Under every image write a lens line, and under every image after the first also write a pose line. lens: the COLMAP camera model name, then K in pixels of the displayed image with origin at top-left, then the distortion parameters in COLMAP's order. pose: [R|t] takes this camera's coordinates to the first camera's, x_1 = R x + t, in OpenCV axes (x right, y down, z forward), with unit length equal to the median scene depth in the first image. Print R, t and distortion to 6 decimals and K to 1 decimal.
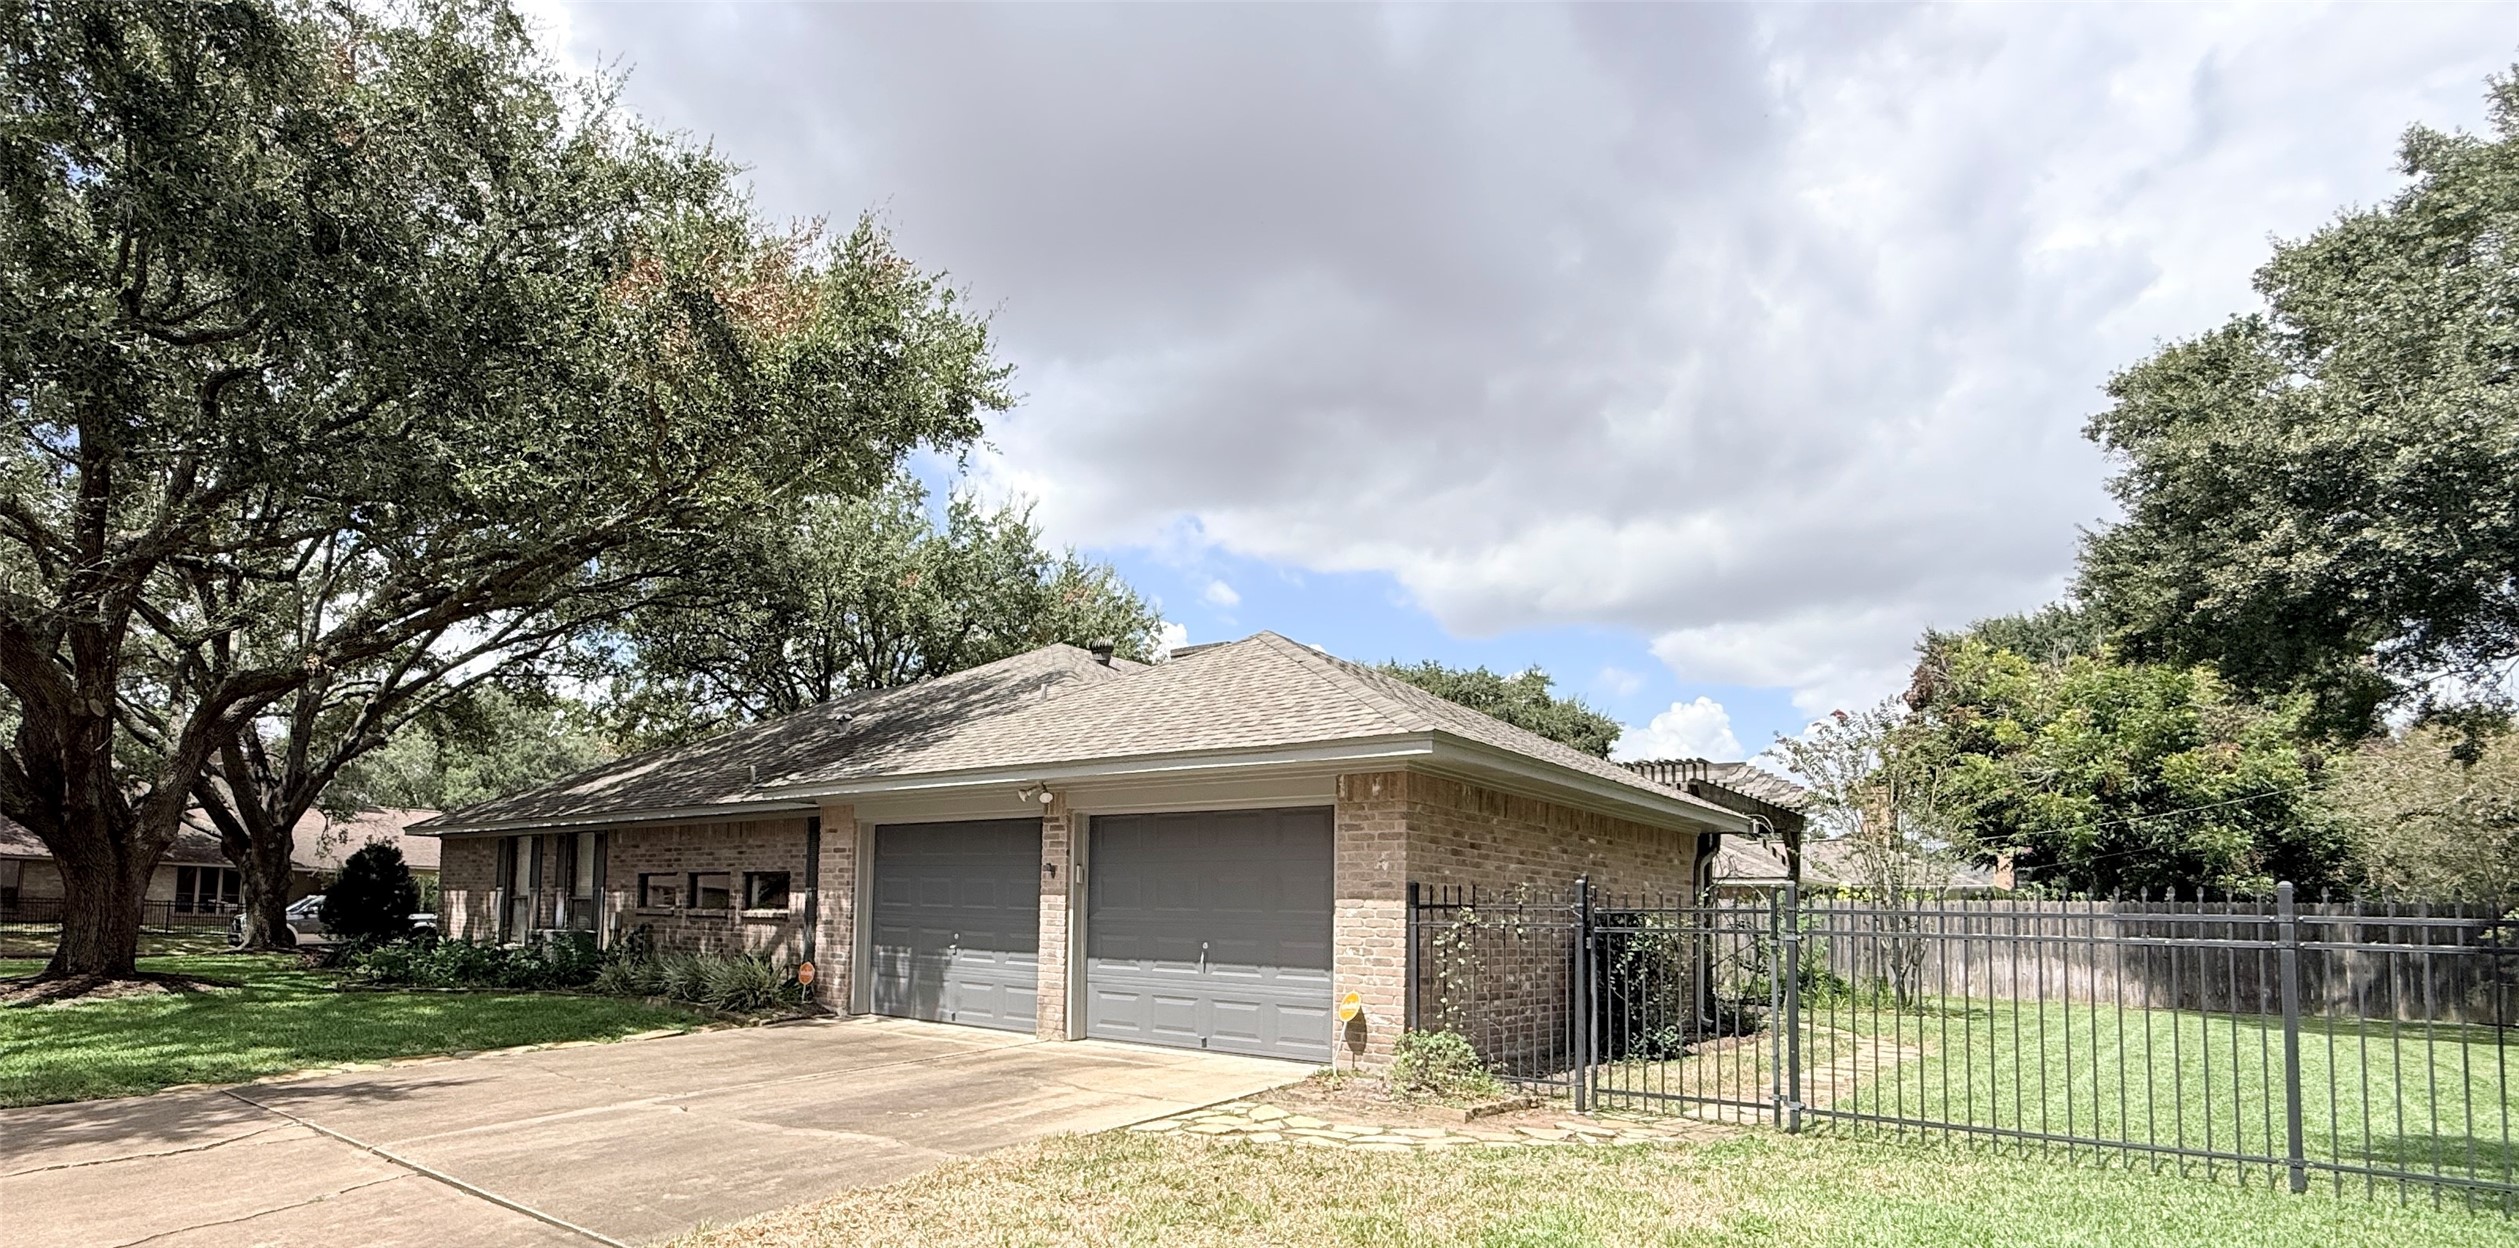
lens RADIAL K [[1018.4, 0, 1260.3], [0, 1018.4, 745.1], [0, 0, 1]] dist [0.002250, -0.000398]
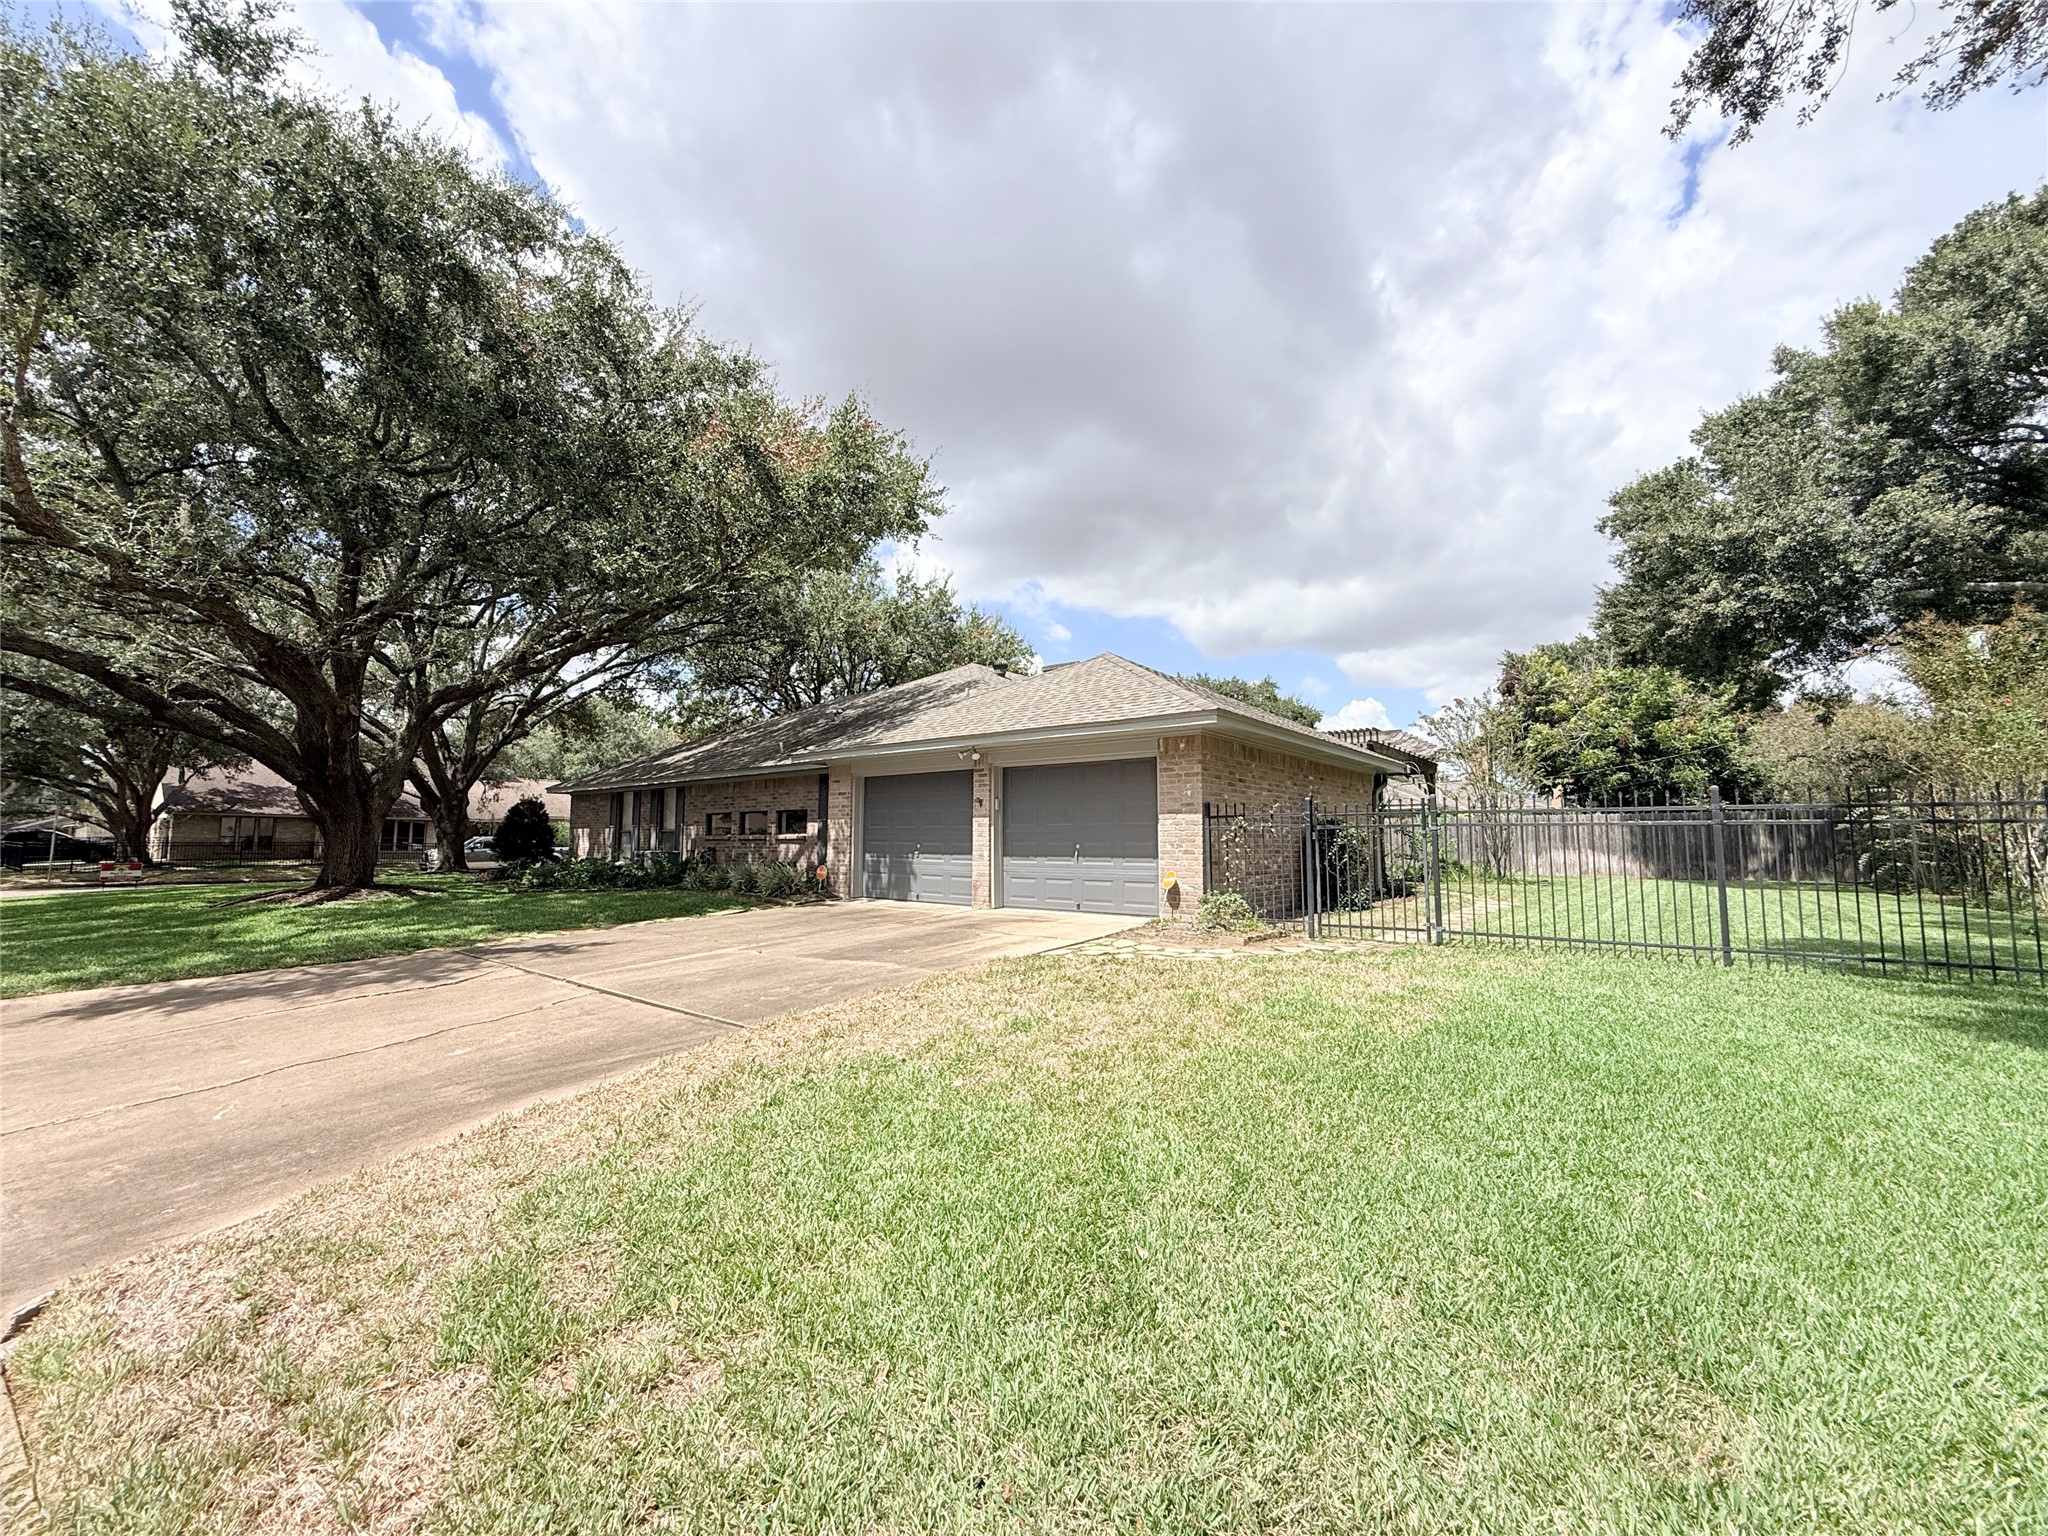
lens RADIAL K [[821.7, 0, 1024.0], [0, 821.7, 768.0], [0, 0, 1]] dist [0.000801, 0.000215]
pose [[0.998723, -0.017646, 0.047343, -0.186274], [0.018679, 0.999595, -0.021461, 0.093453], [-0.046945, 0.022318, 0.998648, -0.277104]]
